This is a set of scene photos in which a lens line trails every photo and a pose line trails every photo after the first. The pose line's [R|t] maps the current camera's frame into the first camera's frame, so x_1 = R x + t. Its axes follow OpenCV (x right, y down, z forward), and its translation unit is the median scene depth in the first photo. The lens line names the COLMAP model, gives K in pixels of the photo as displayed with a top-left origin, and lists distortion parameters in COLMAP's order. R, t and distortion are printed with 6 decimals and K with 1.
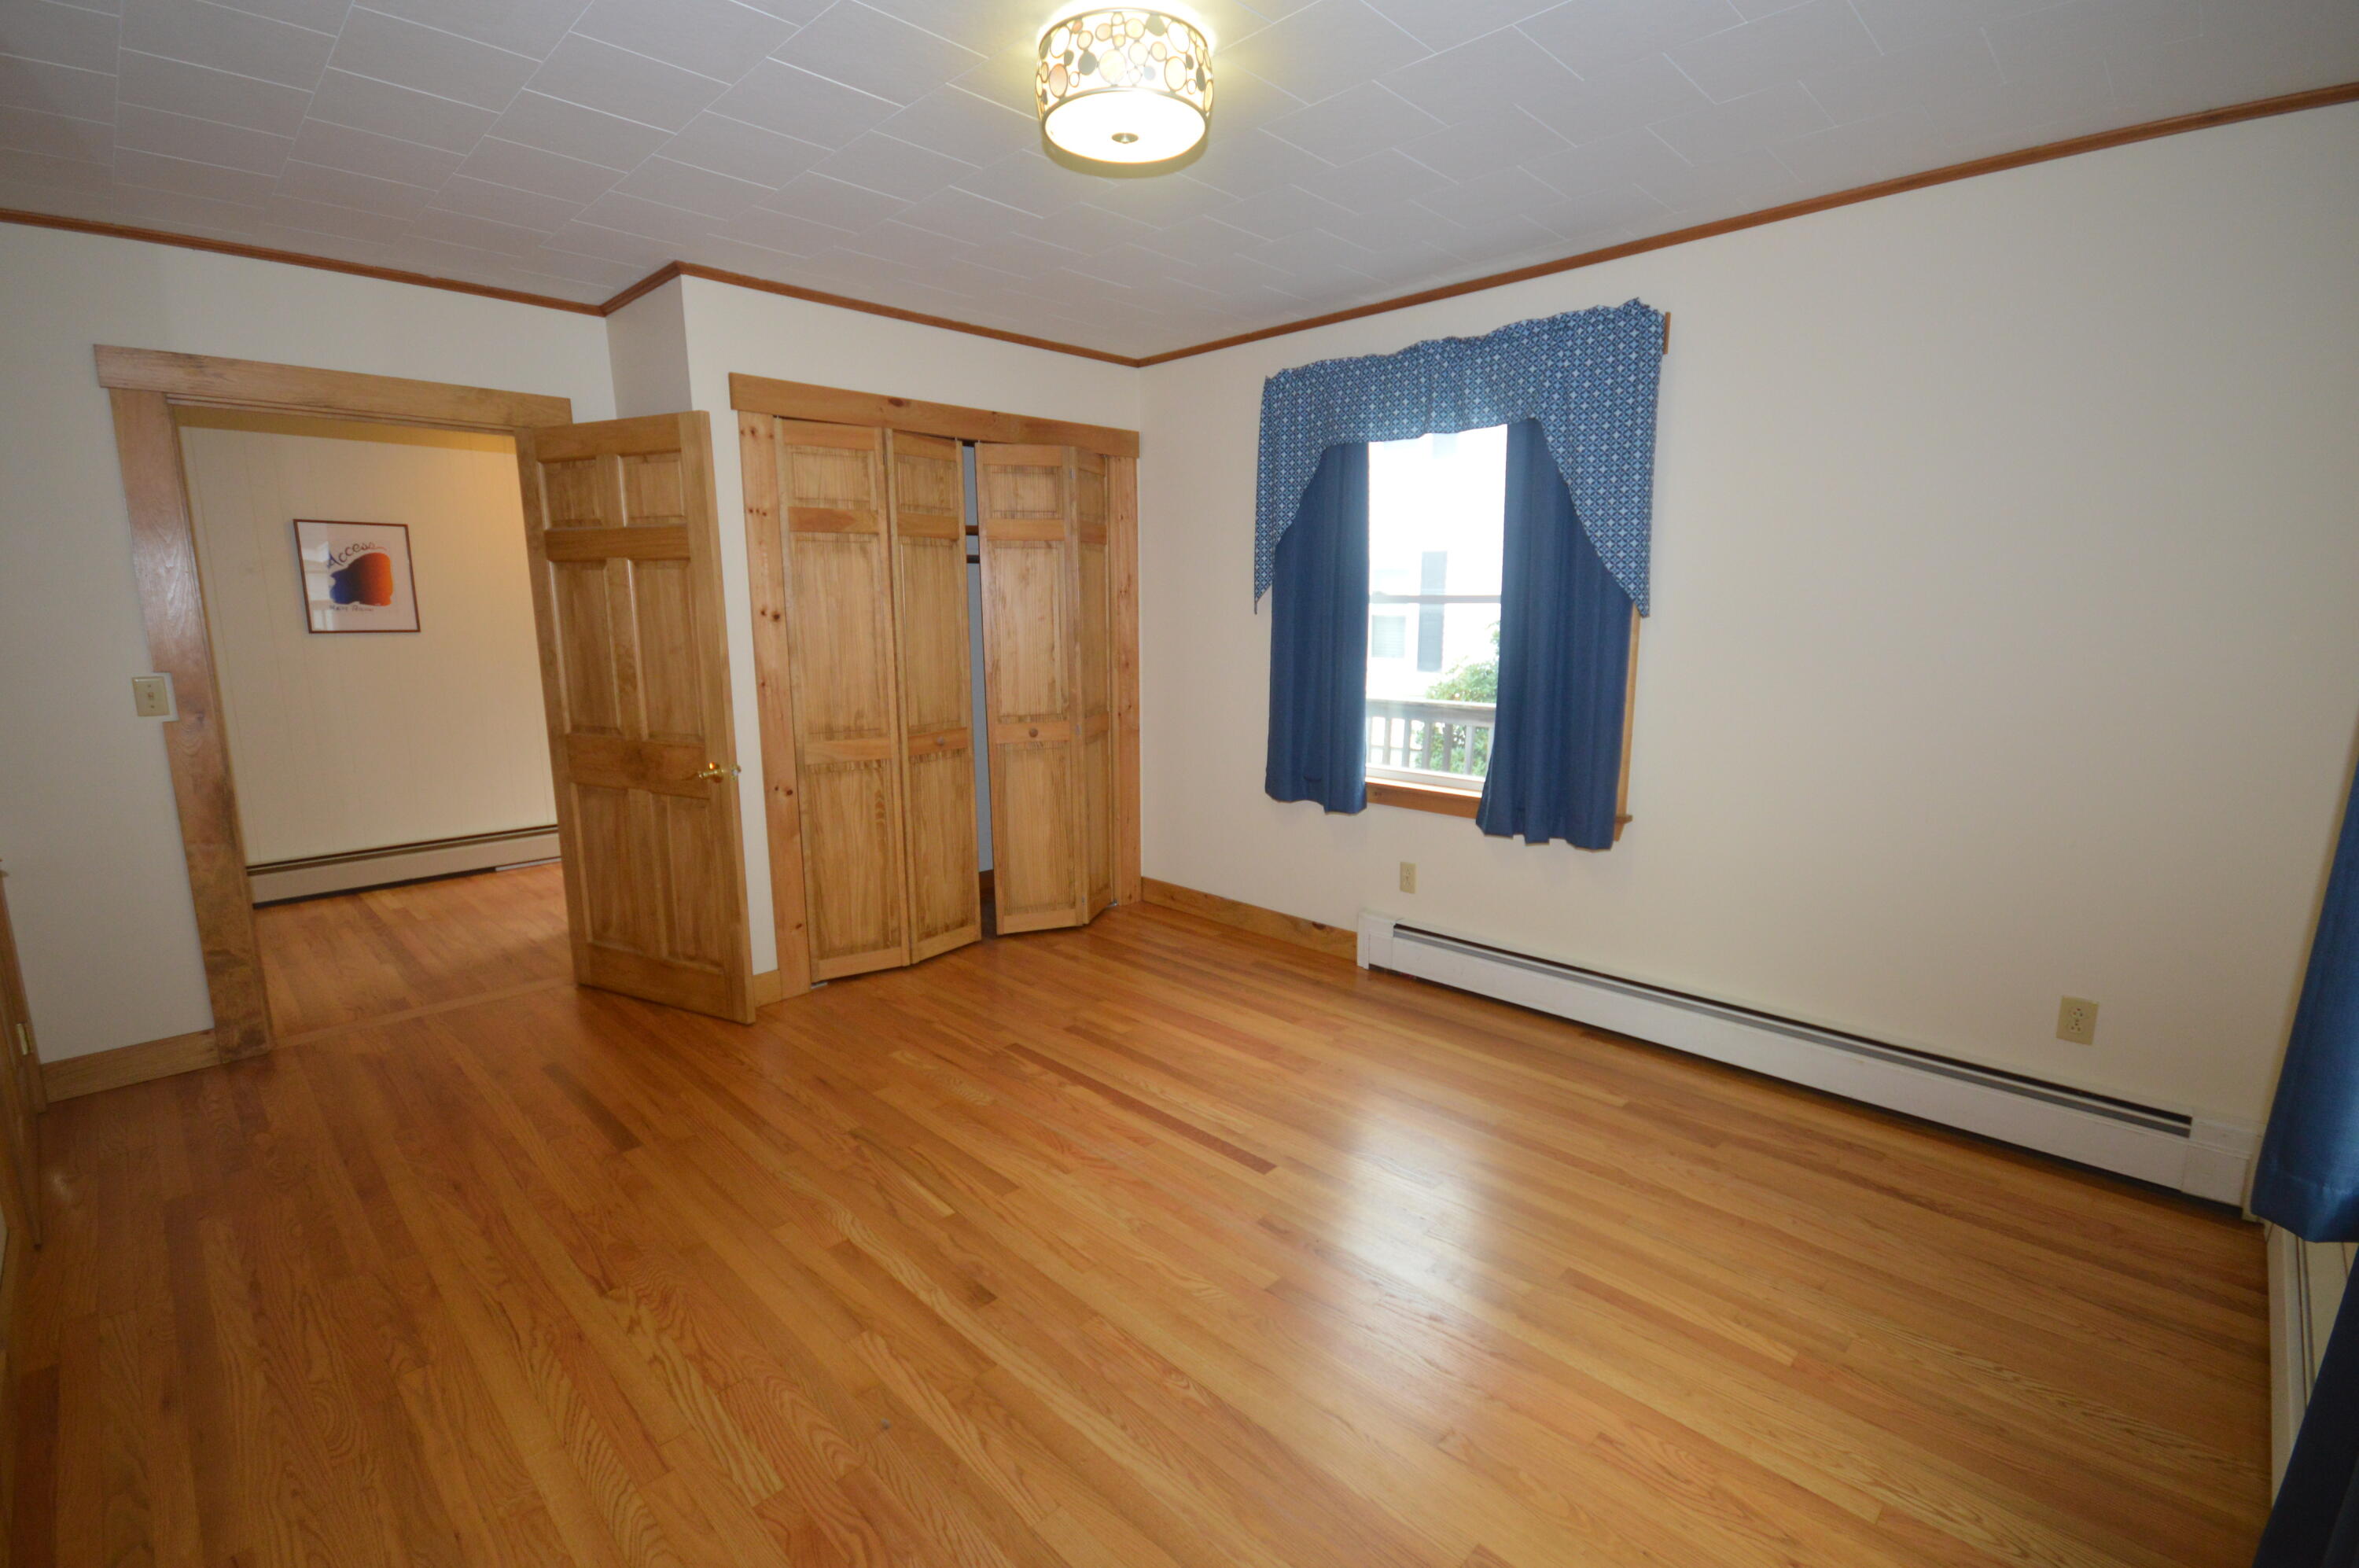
lens RADIAL K [[1047.0, 0, 1166.8], [0, 1047.0, 782.1], [0, 0, 1]] dist [0.003260, -0.000852]
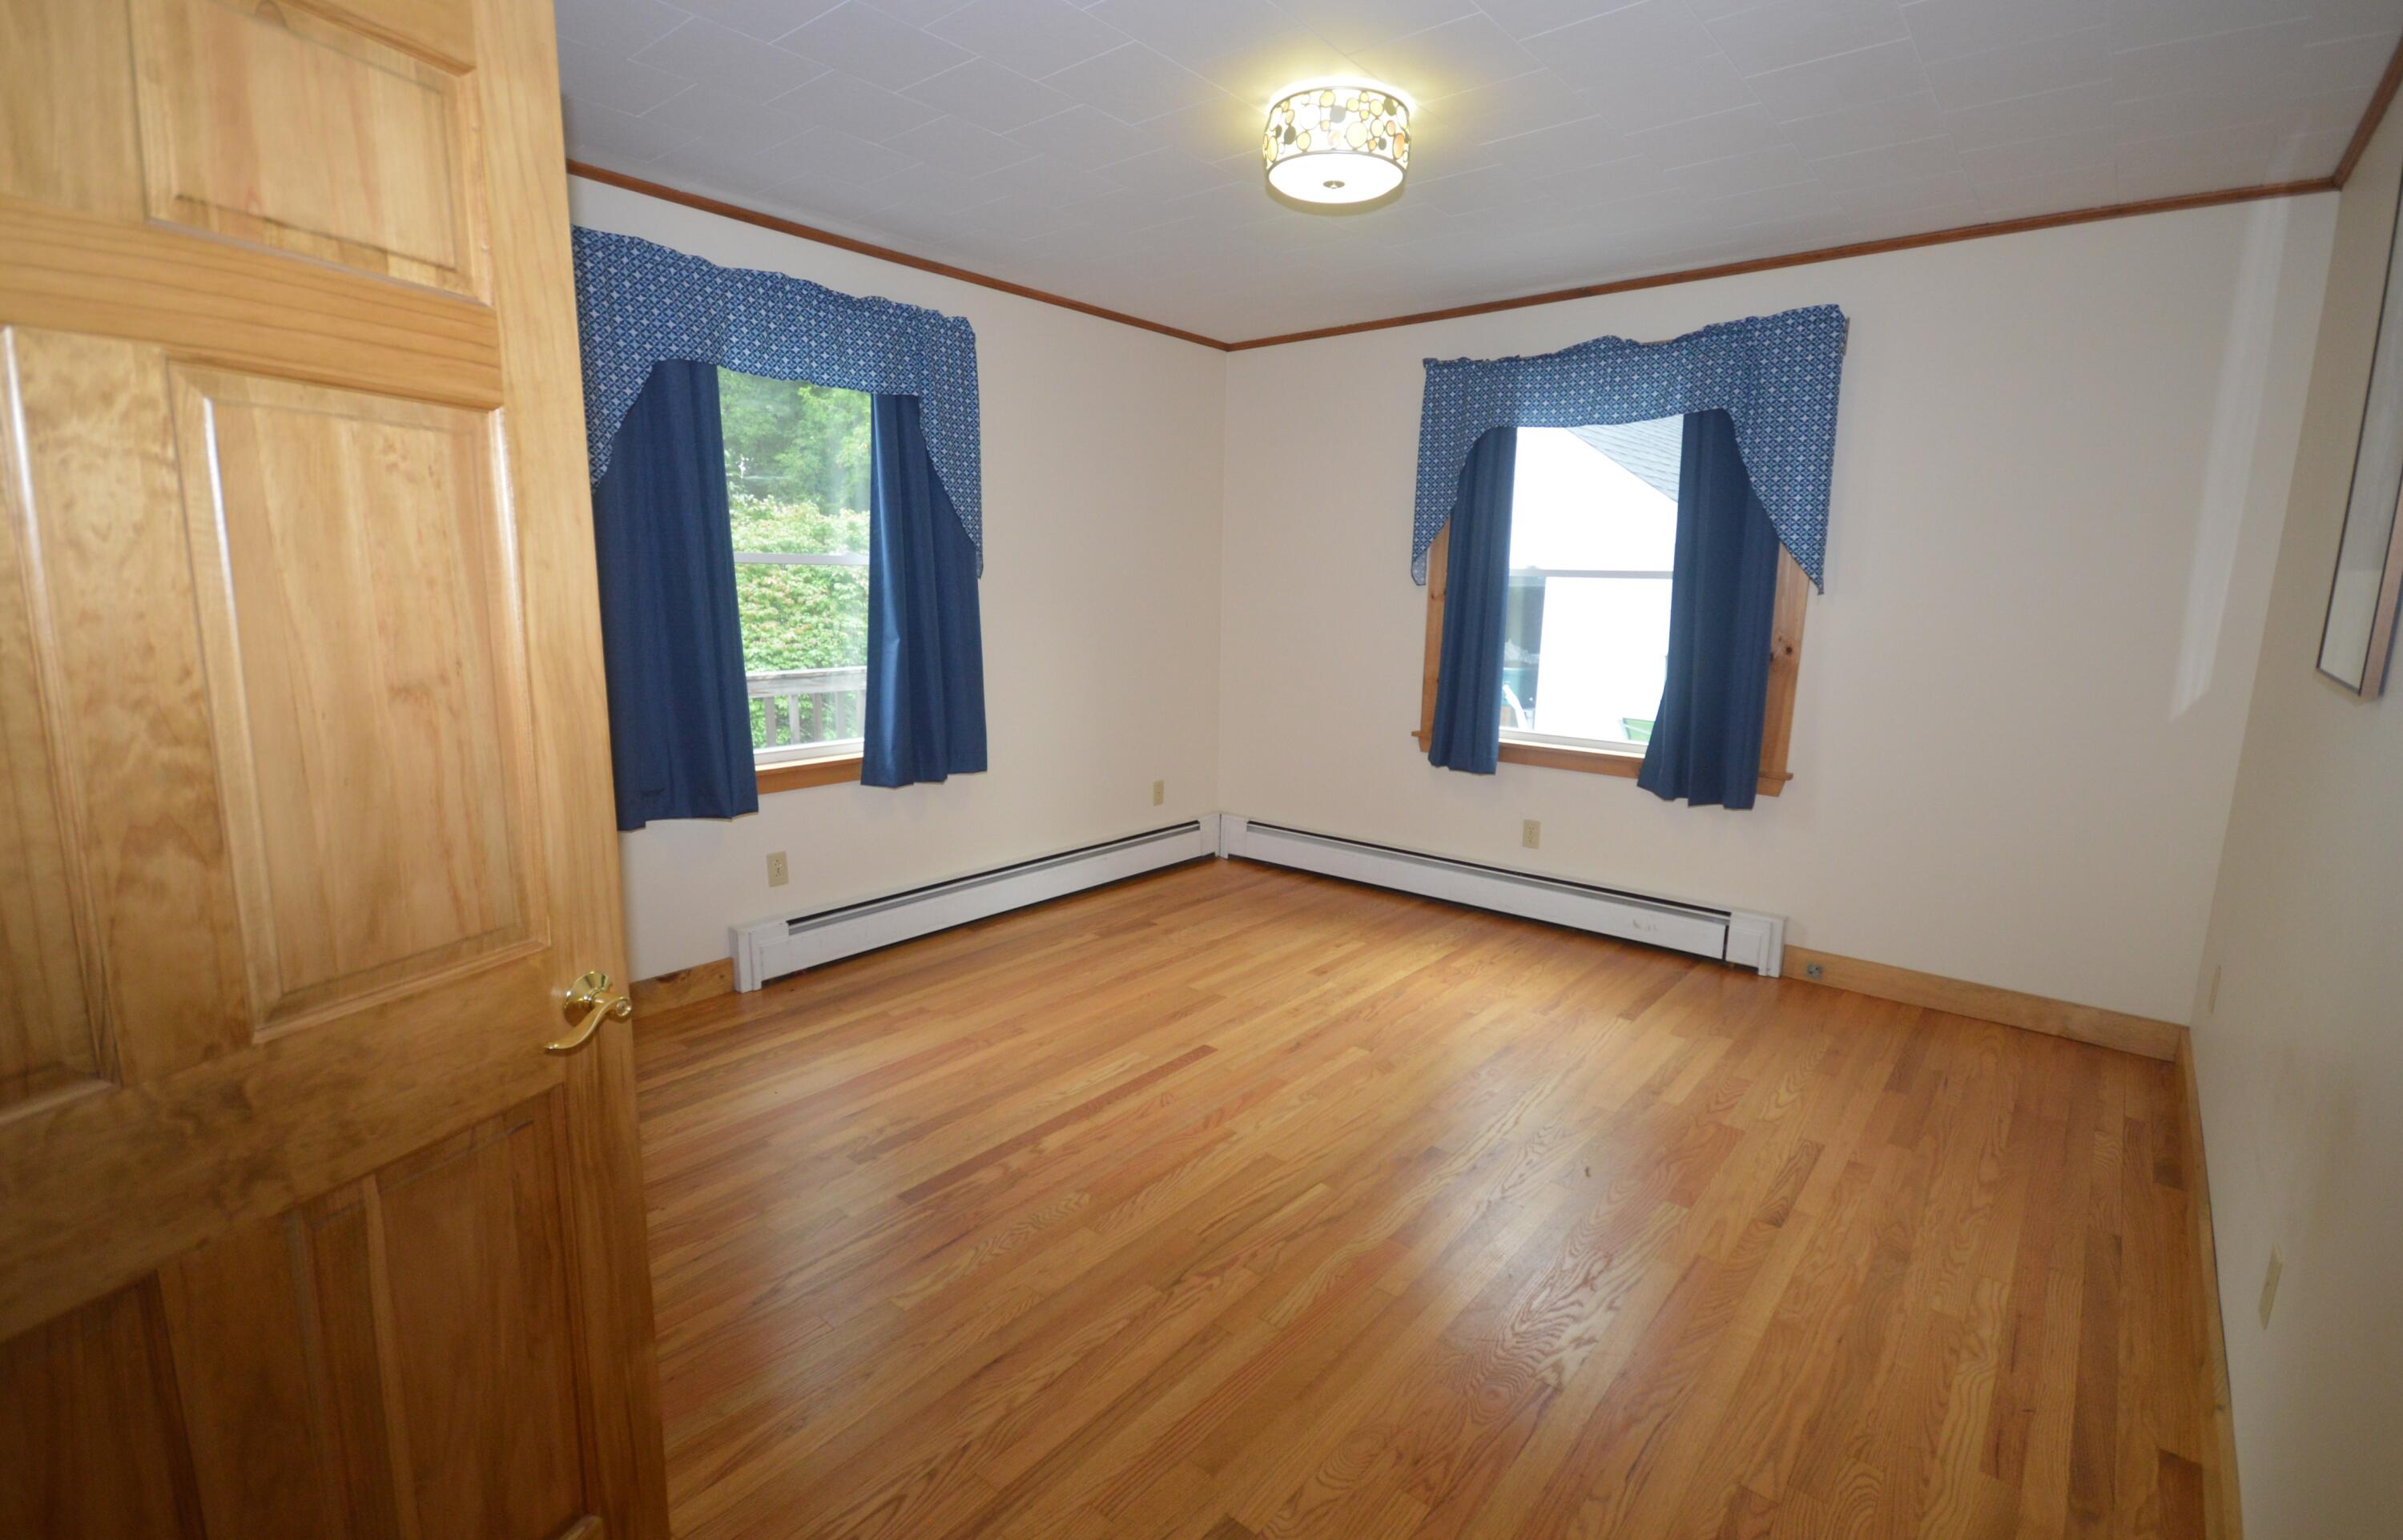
lens RADIAL K [[1100.8, 0, 1196.2], [0, 1100.8, 768.0], [0, 0, 1]] dist [0.017336, 0.000240]
pose [[-0.089765, -0.170860, 0.981198, -0.899234], [0.145725, 0.972319, 0.182645, -0.142423], [-0.985244, 0.159380, -0.062381, 0.870148]]
